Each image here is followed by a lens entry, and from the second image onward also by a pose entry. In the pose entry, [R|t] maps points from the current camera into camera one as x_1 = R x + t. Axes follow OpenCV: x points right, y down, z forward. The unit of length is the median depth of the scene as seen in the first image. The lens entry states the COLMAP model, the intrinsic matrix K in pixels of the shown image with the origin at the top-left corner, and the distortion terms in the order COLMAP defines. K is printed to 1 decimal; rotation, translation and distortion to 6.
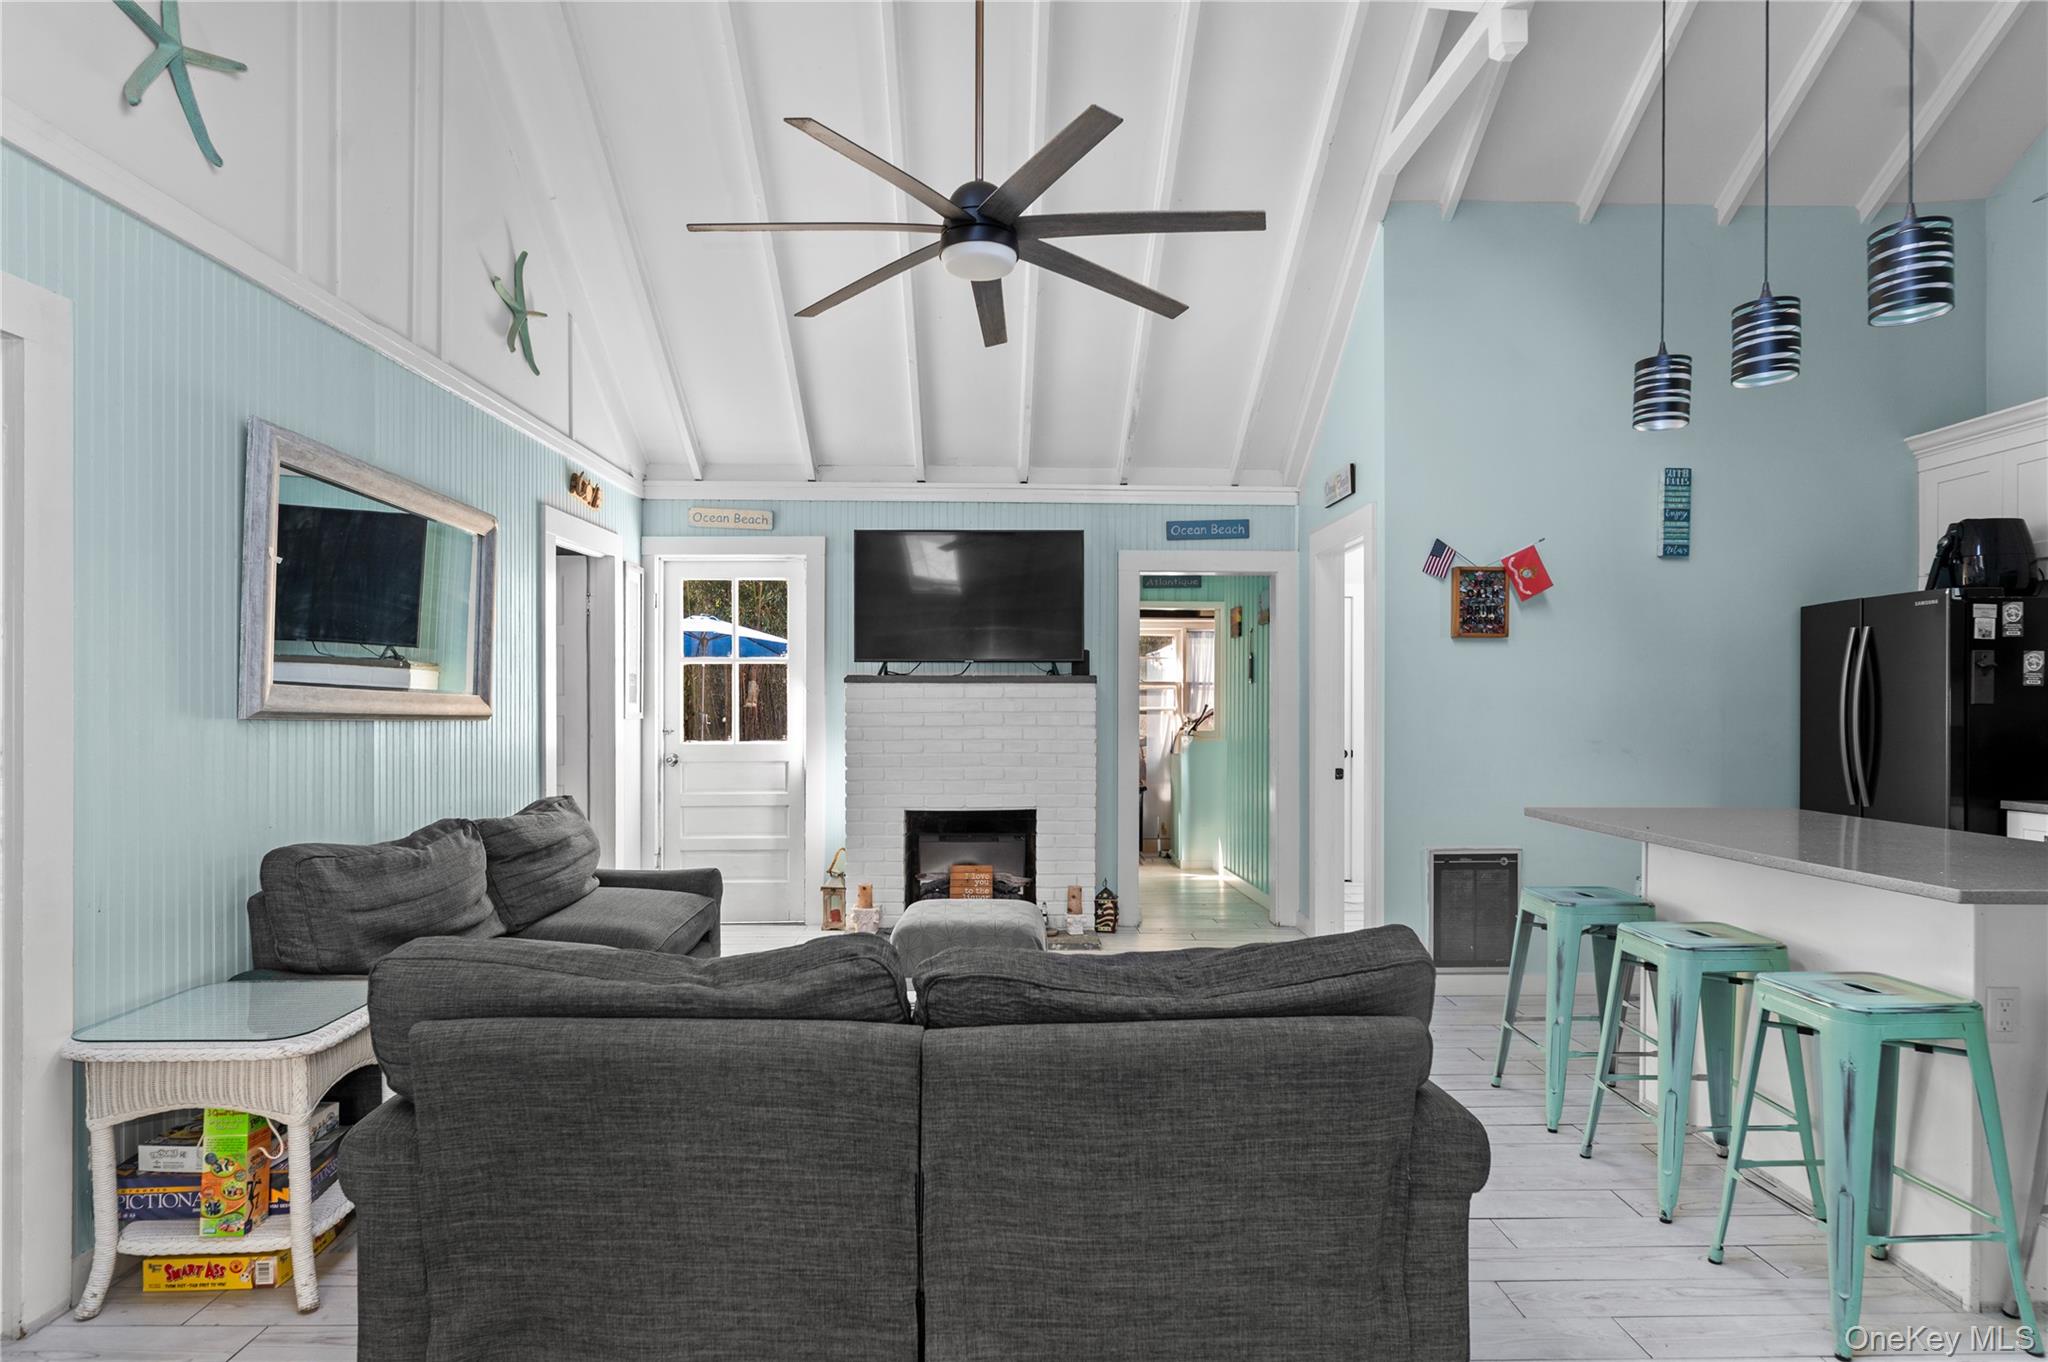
lens RADIAL K [[1120.2, 0, 1025.1], [0, 1120.2, 702.7], [0, 0, 1]] dist [-0.001192, 0.000282]
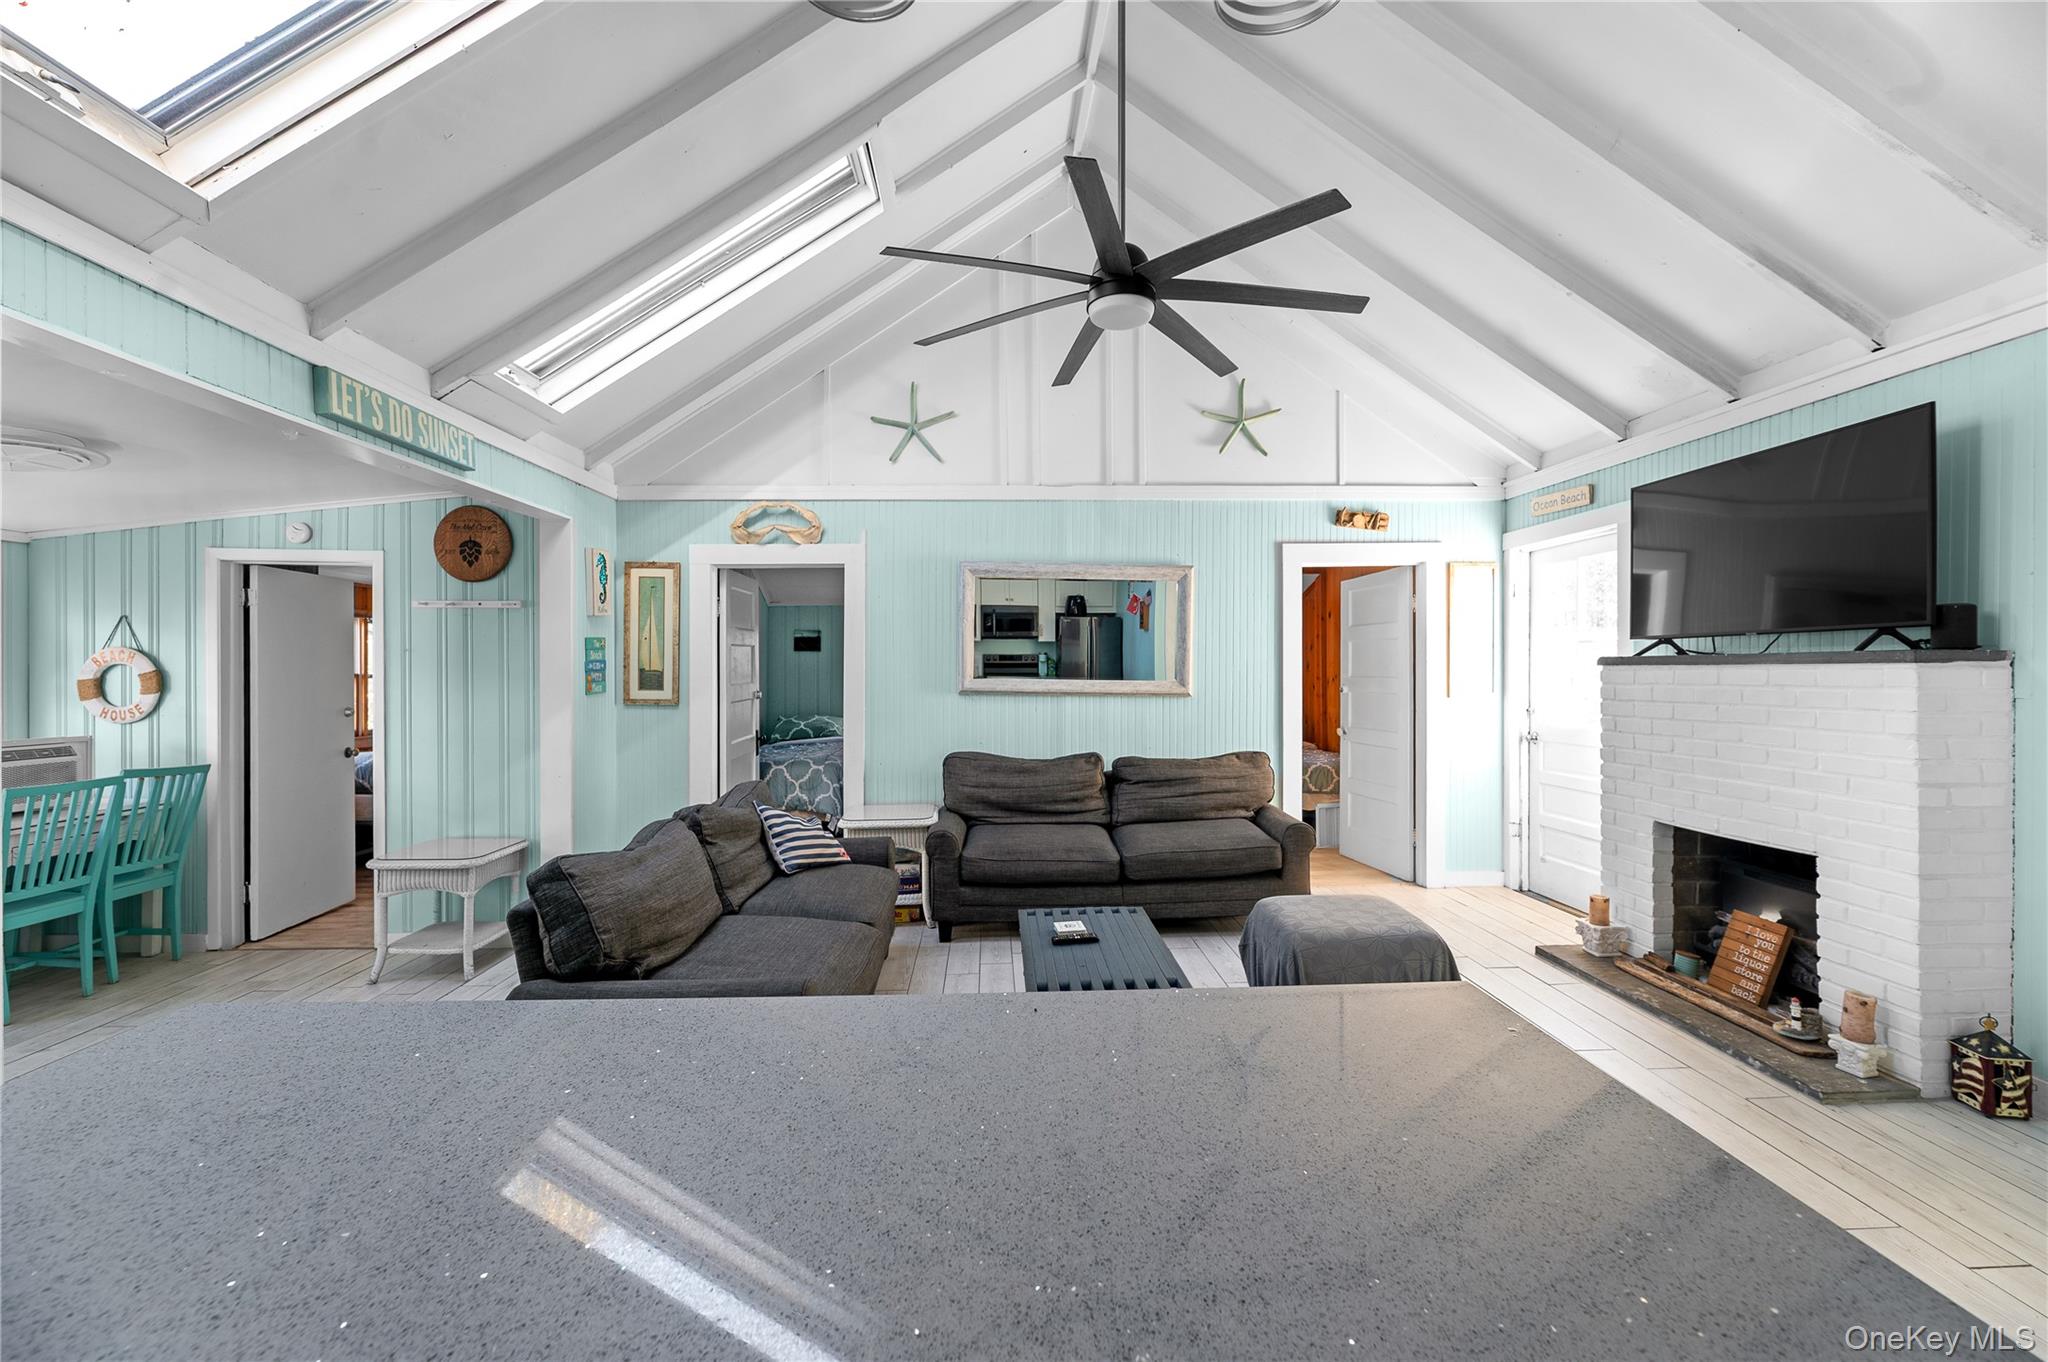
lens RADIAL K [[833.1, 0, 1028.9], [0, 833.1, 671.9], [0, 0, 1]] dist [-0.000056, 0.000152]
pose [[0.020012, 0.000671, -0.999800, 0.489065], [0.002954, 0.999995, 0.000730, -0.014362], [0.999795, -0.002968, 0.020010, 0.529937]]
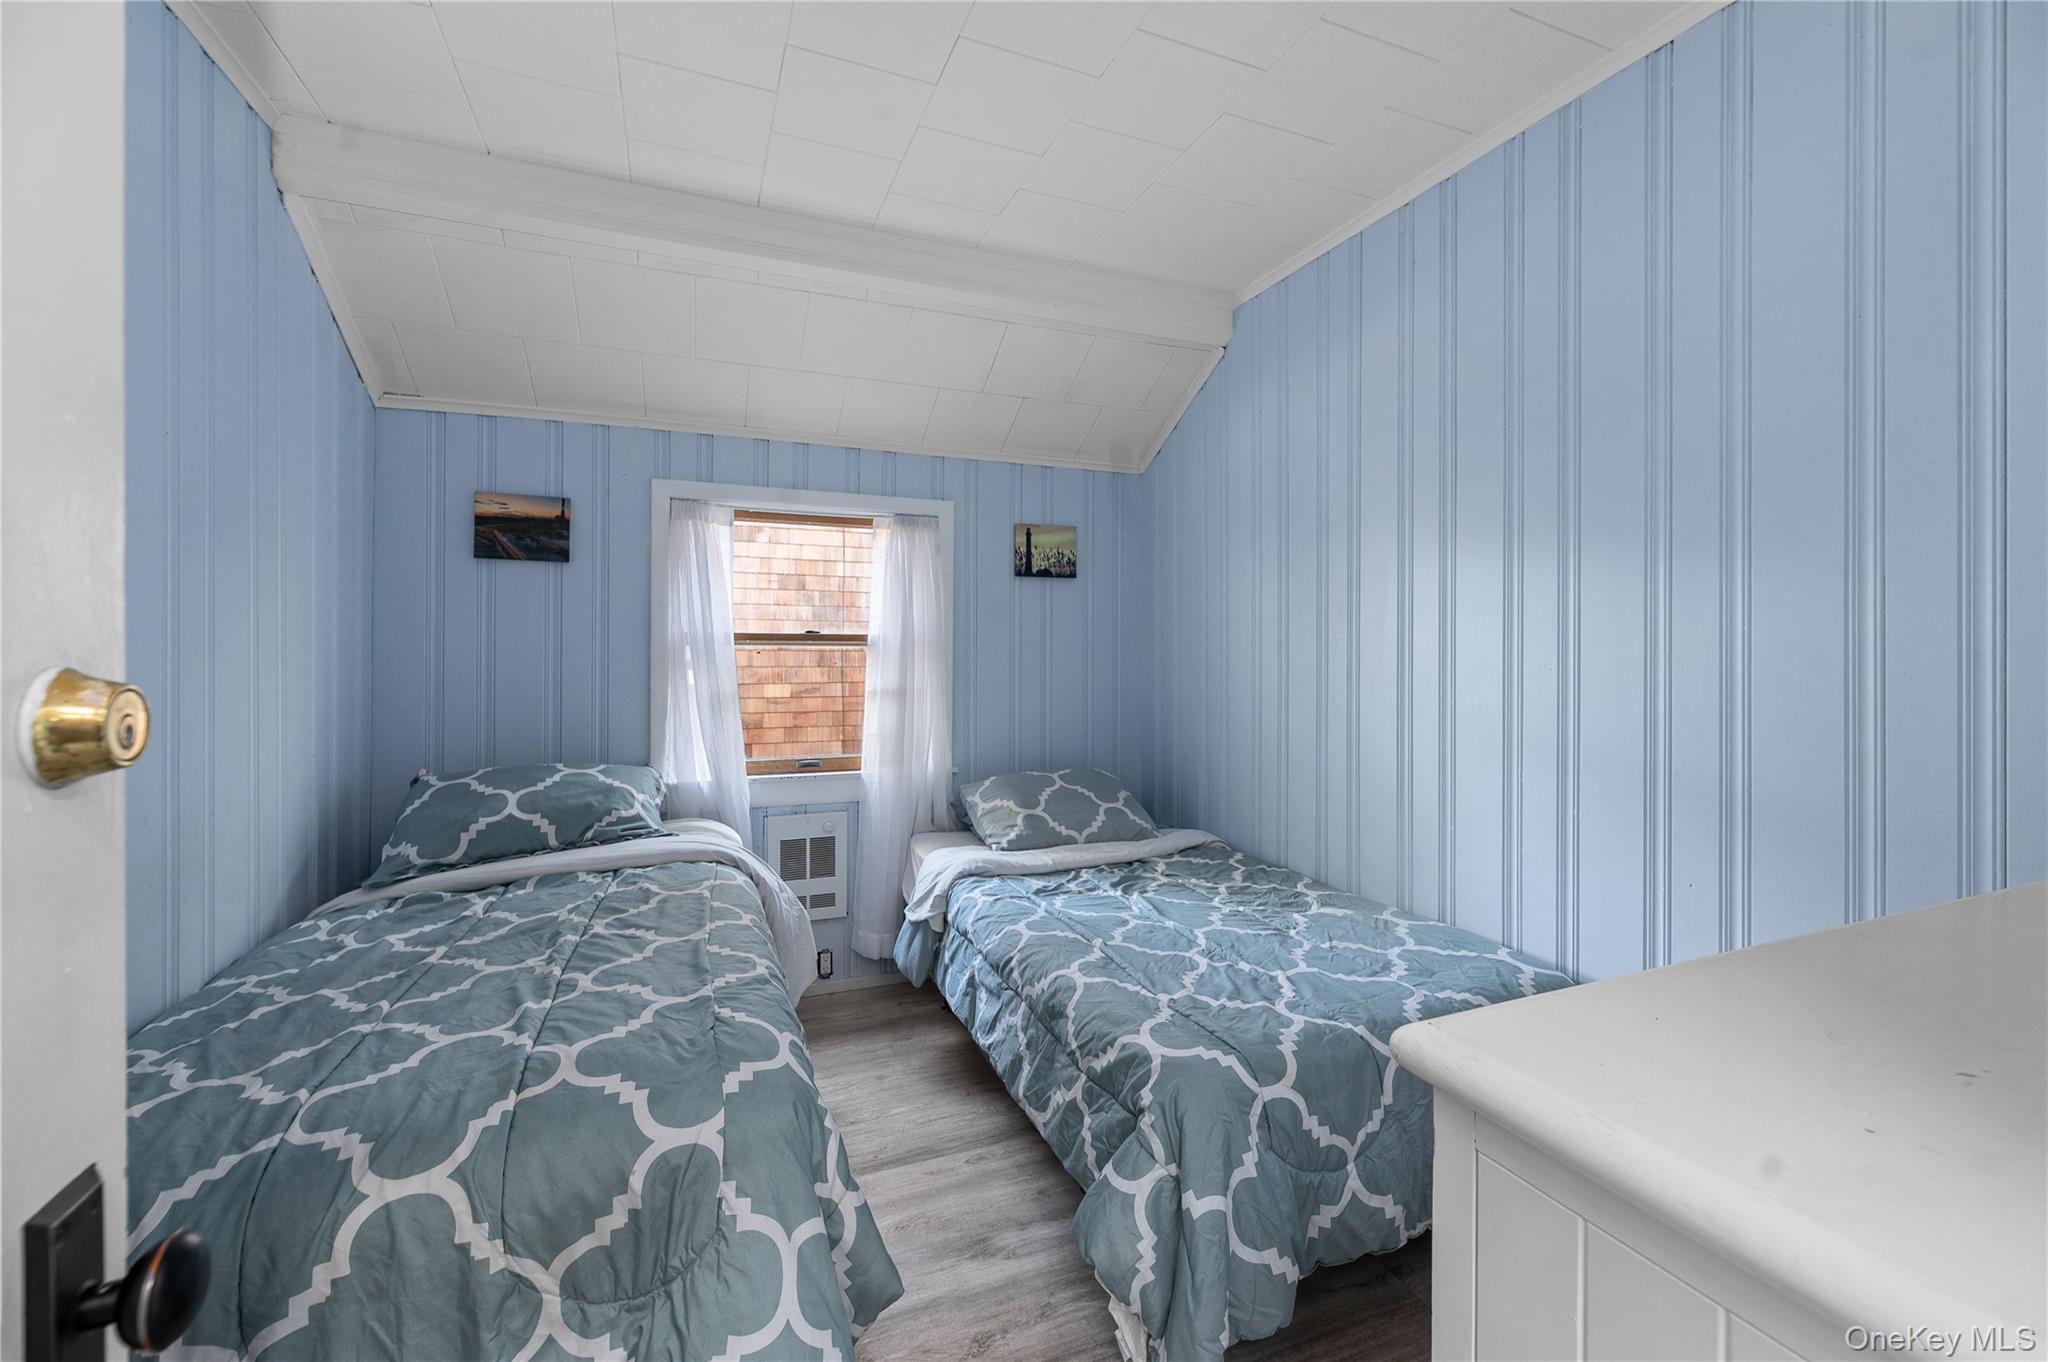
lens RADIAL K [[833.1, 0, 1028.9], [0, 833.1, 671.9], [0, 0, 1]] dist [-0.000056, 0.000152]
pose [[0.356770, 0.000340, -0.934192, -0.373532], [-0.005404, 0.999984, -0.001699, 0.008730], [0.934177, 0.005654, 0.356766, 0.289283]]
